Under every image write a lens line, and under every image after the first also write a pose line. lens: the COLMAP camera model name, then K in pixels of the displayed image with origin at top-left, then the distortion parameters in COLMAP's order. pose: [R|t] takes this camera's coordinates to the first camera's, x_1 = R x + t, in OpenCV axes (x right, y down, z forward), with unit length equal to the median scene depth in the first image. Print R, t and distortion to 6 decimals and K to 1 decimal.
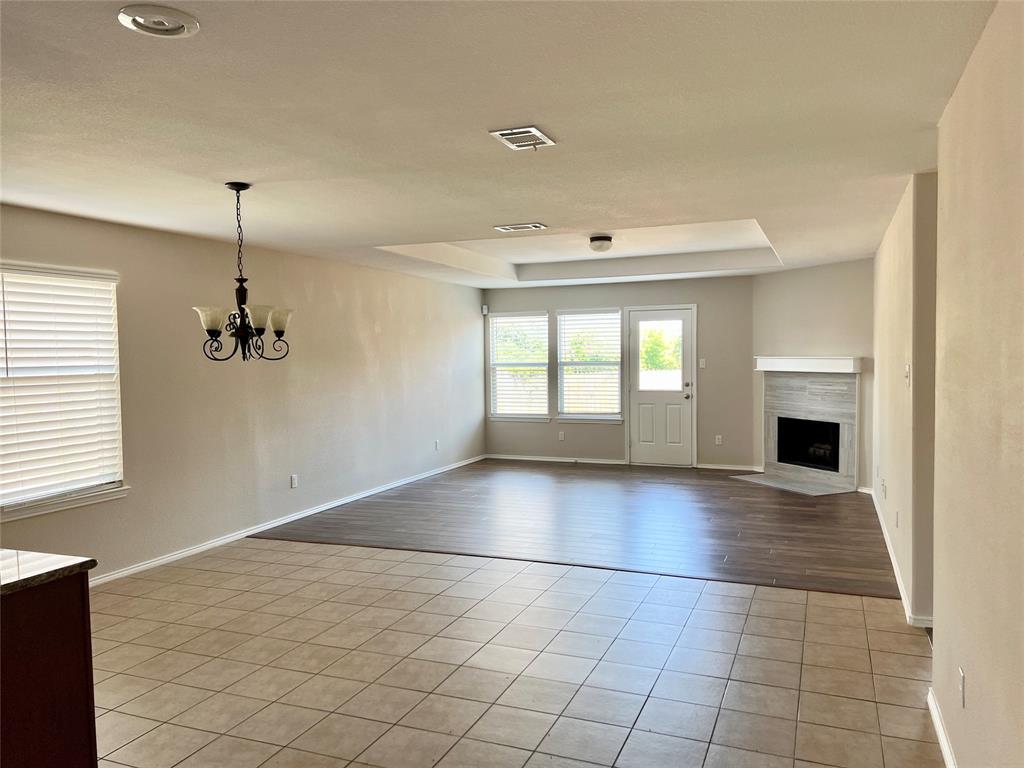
lens RADIAL K [[719.6, 0, 512.0], [0, 719.6, 384.0], [0, 0, 1]] dist [0.061750, -0.001274]
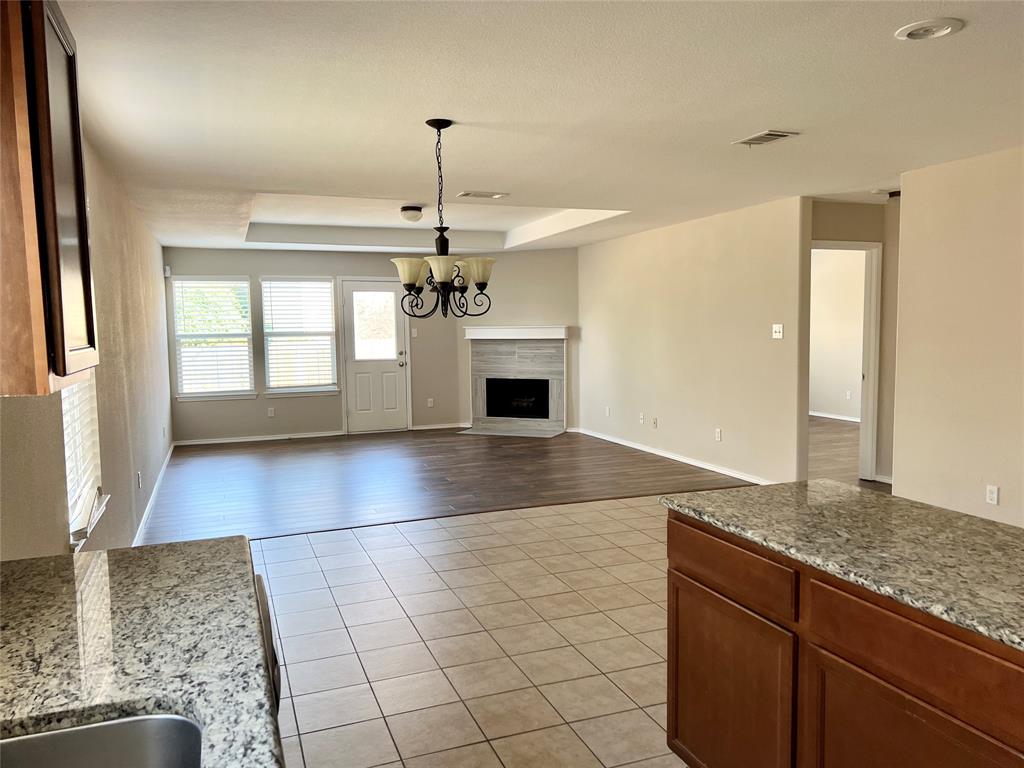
lens RADIAL K [[719.6, 0, 512.0], [0, 719.6, 384.0], [0, 0, 1]] dist [0.061750, -0.001274]
pose [[0.747421, -0.051748, 0.662332, -0.352201], [0.030873, 0.998590, 0.043181, 0.005560], [-0.663633, -0.011826, 0.747965, 0.101104]]
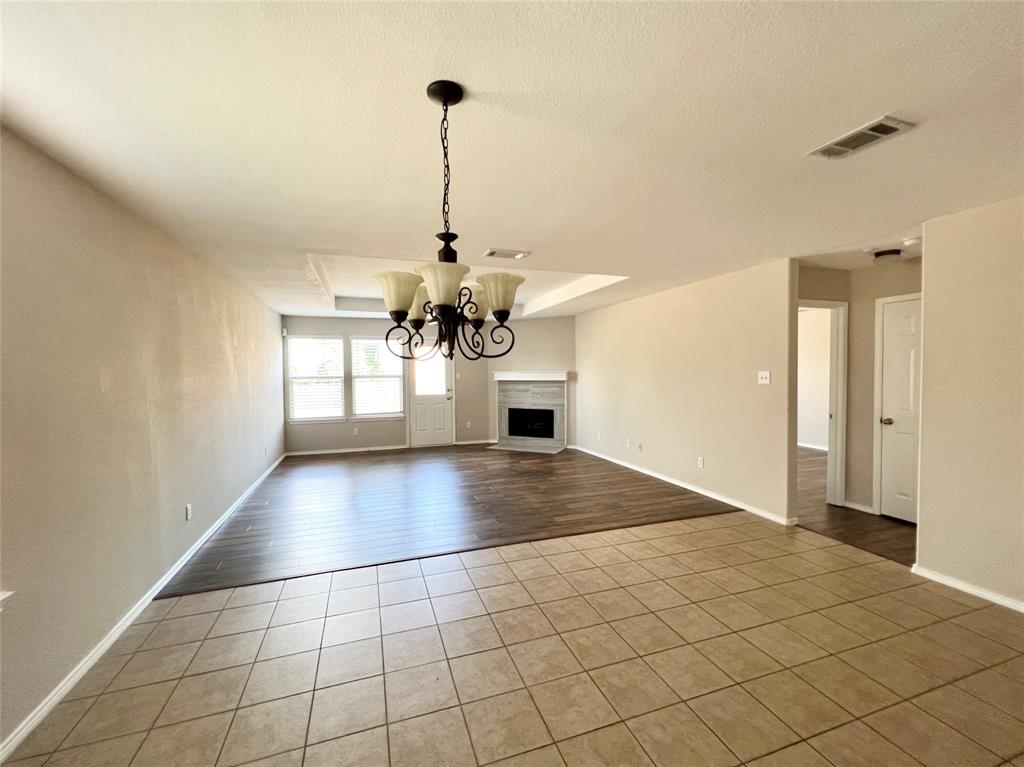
lens RADIAL K [[415.8, 0, 512.0], [0, 415.8, 383.5], [0, 0, 1]] dist [0.000218, 0.000383]
pose [[0.766016, -0.014276, 0.642663, -0.219658], [0.025437, 0.999643, -0.008114, -0.002686], [-0.642318, 0.022563, 0.766106, 0.260679]]
